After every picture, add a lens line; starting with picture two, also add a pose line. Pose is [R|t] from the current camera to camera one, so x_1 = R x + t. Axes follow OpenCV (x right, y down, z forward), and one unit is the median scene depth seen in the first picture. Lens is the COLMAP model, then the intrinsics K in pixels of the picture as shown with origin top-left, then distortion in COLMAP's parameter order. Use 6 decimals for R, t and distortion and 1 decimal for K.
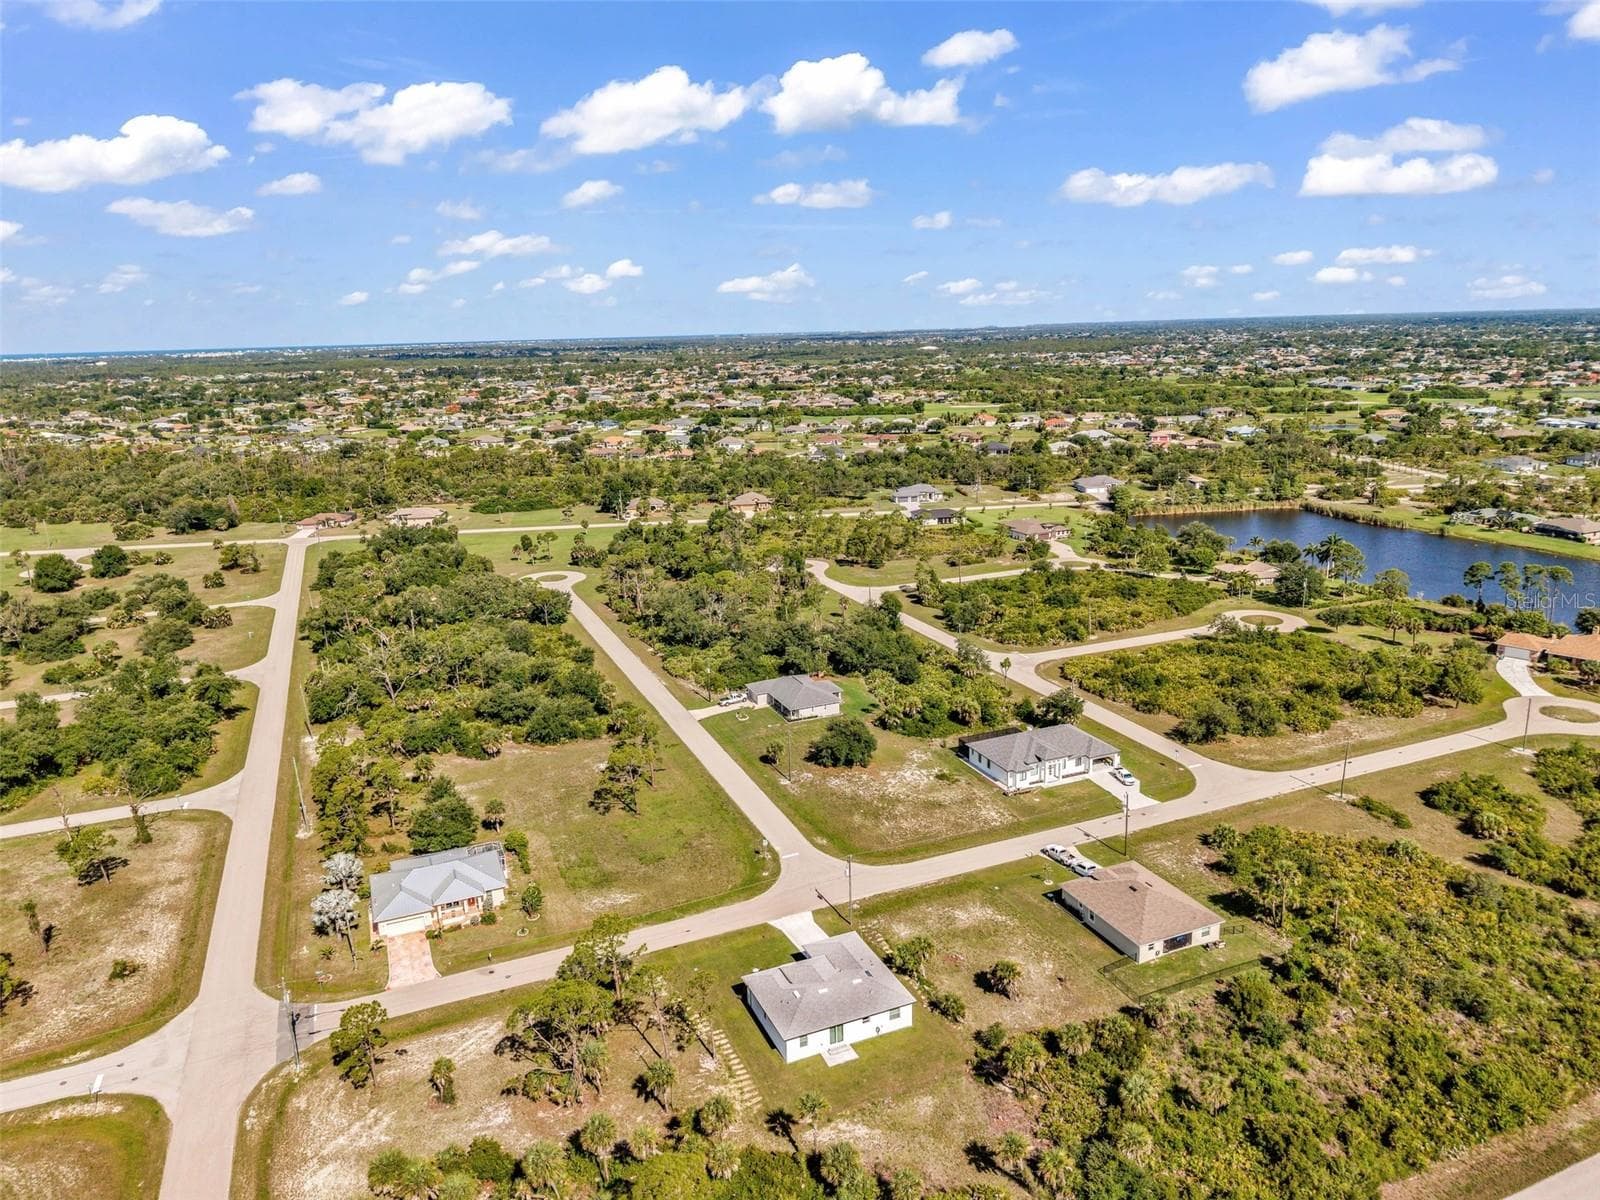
lens RADIAL K [[1060.6, 0, 797.7], [0, 1060.6, 631.6], [0, 0, 1]] dist [0.069457, -0.088429]
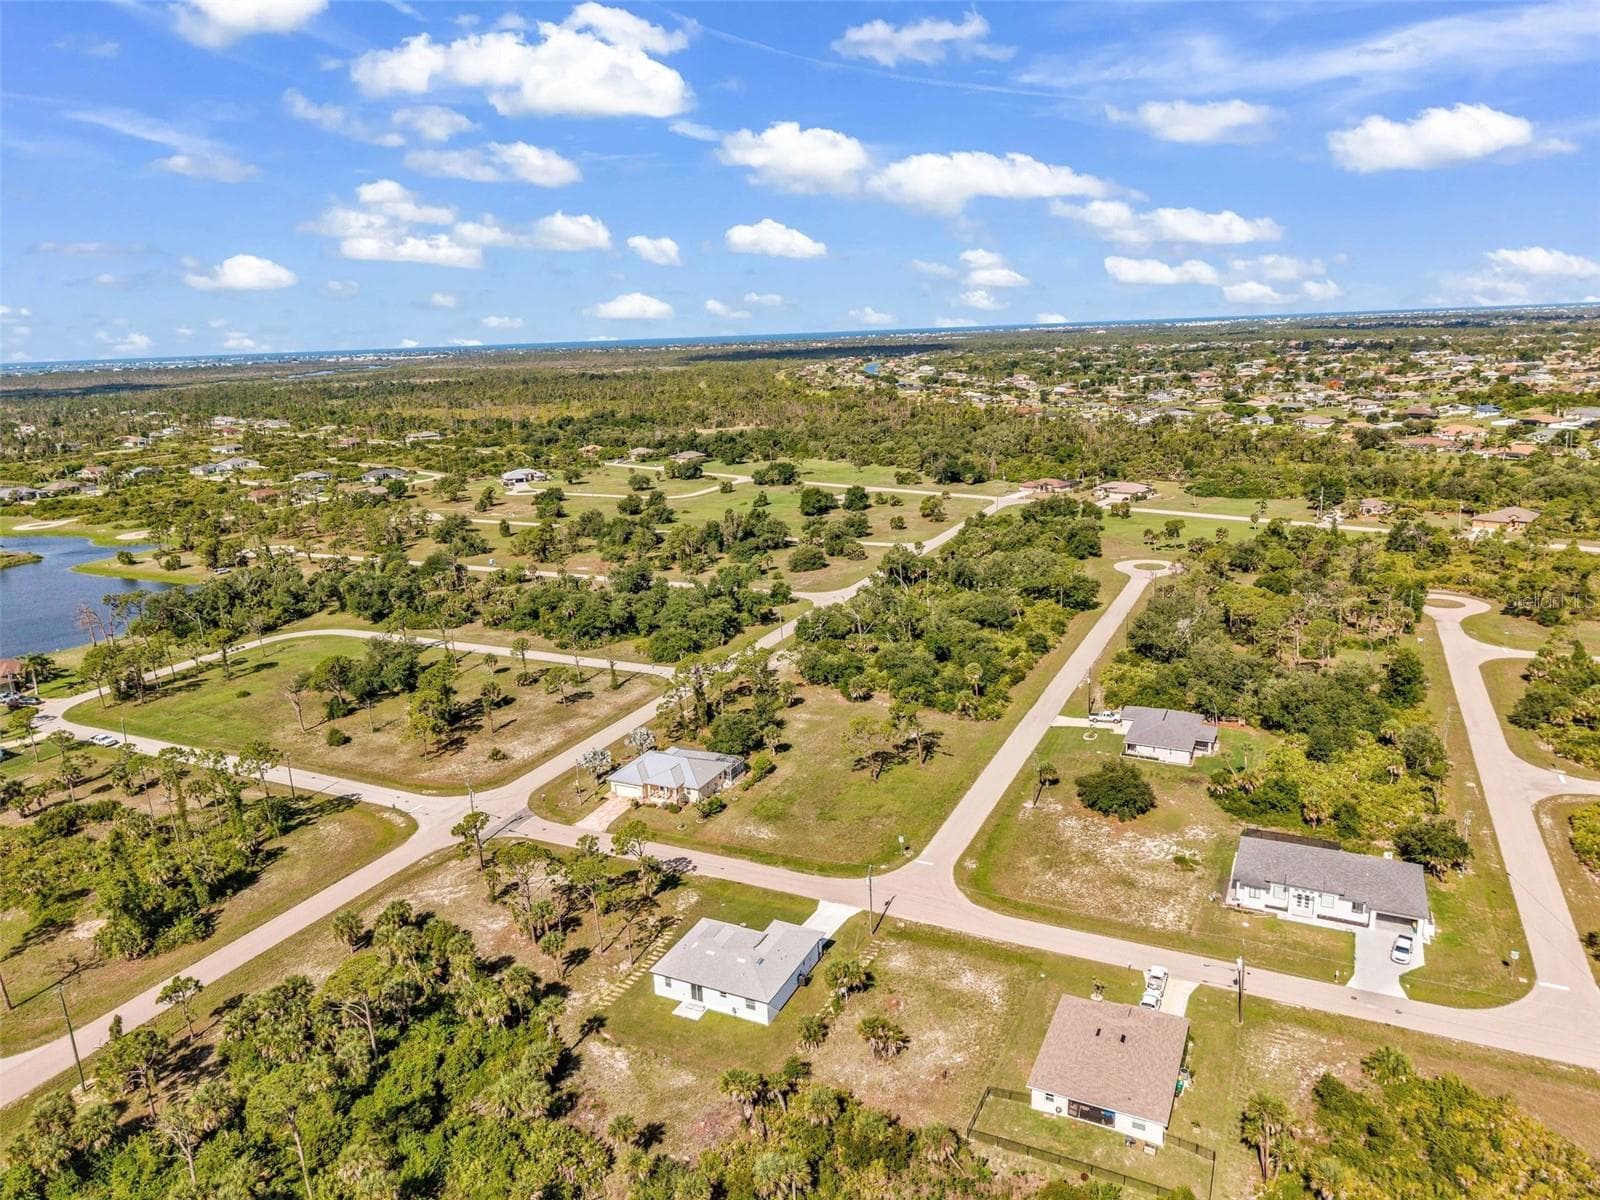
lens RADIAL K [[1060.6, 0, 797.7], [0, 1060.6, 631.6], [0, 0, 1]] dist [0.069457, -0.088429]
pose [[0.657446, 0.210860, -0.723397, 0.460683], [-0.190685, 0.975355, 0.111002, -0.066406], [0.728975, 0.064963, 0.681451, 0.183045]]
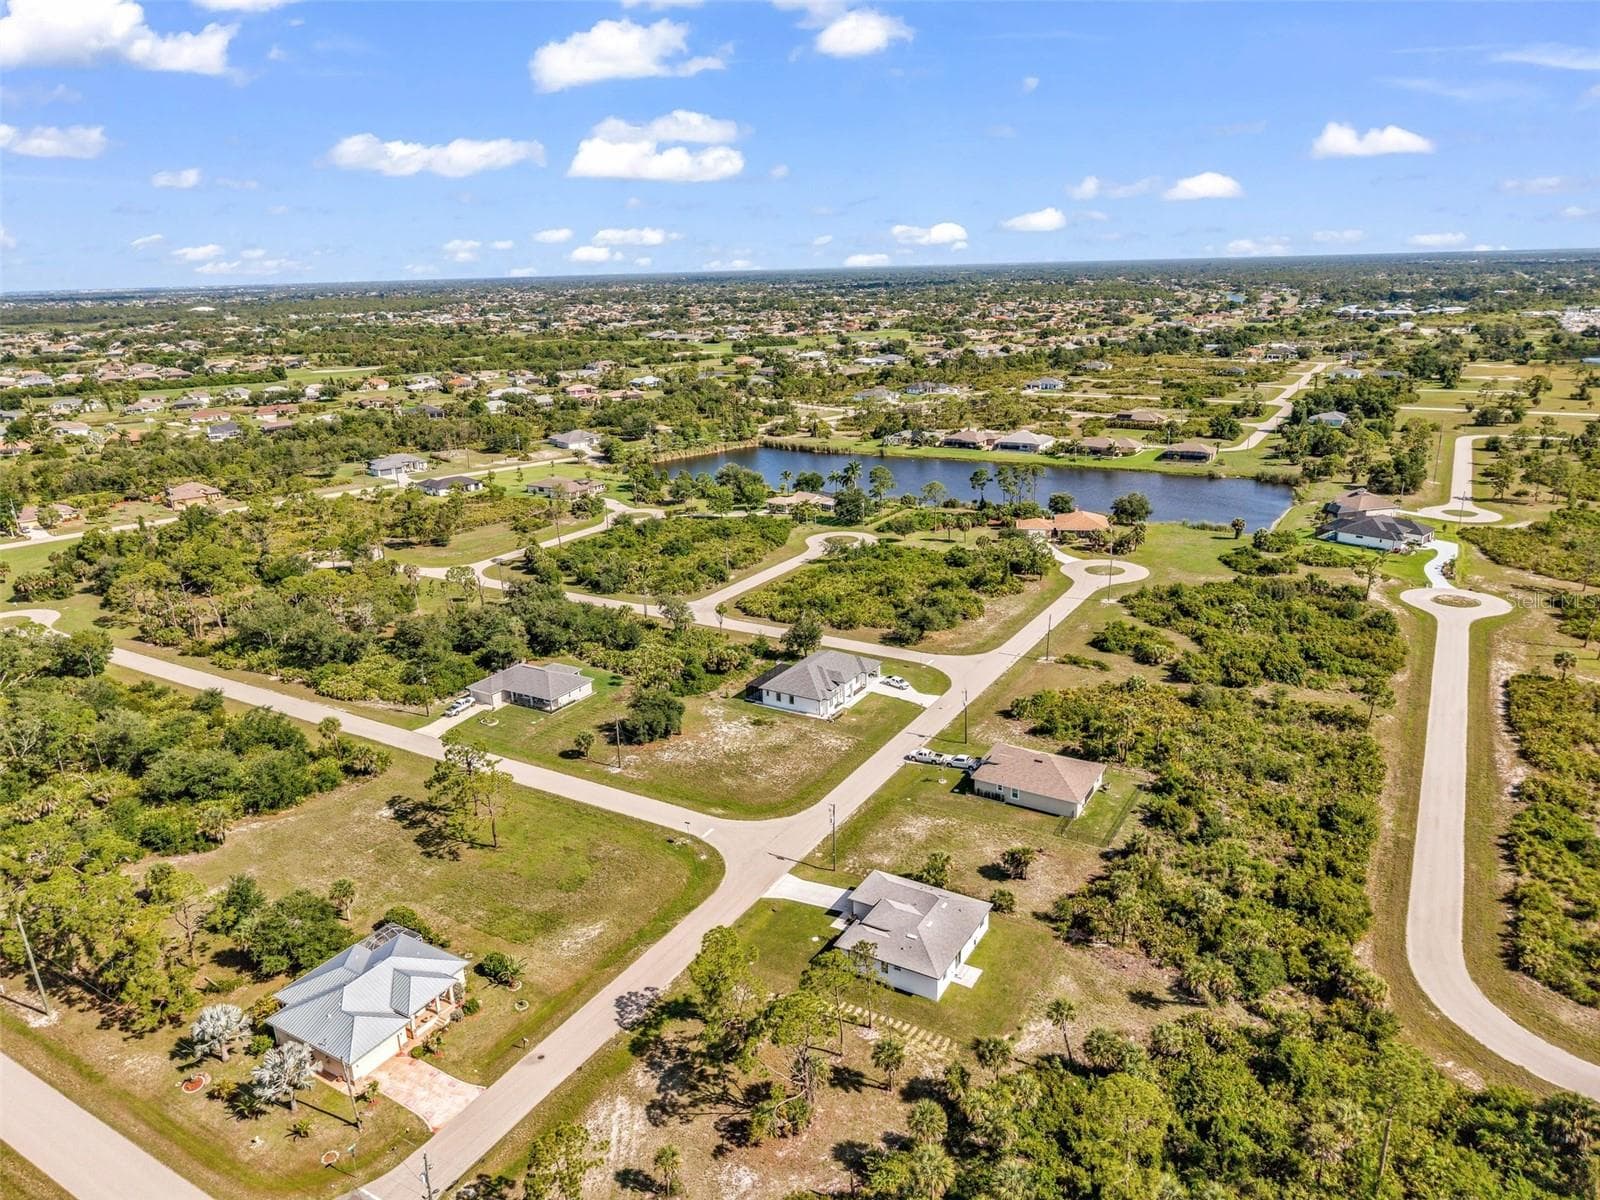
lens RADIAL K [[1060.6, 0, 797.7], [0, 1060.6, 631.6], [0, 0, 1]] dist [0.069457, -0.088429]
pose [[0.805142, -0.188553, 0.562312, -0.349467], [0.169096, 0.981745, 0.087079, -0.027833], [-0.568466, 0.024974, 0.822328, 0.133736]]
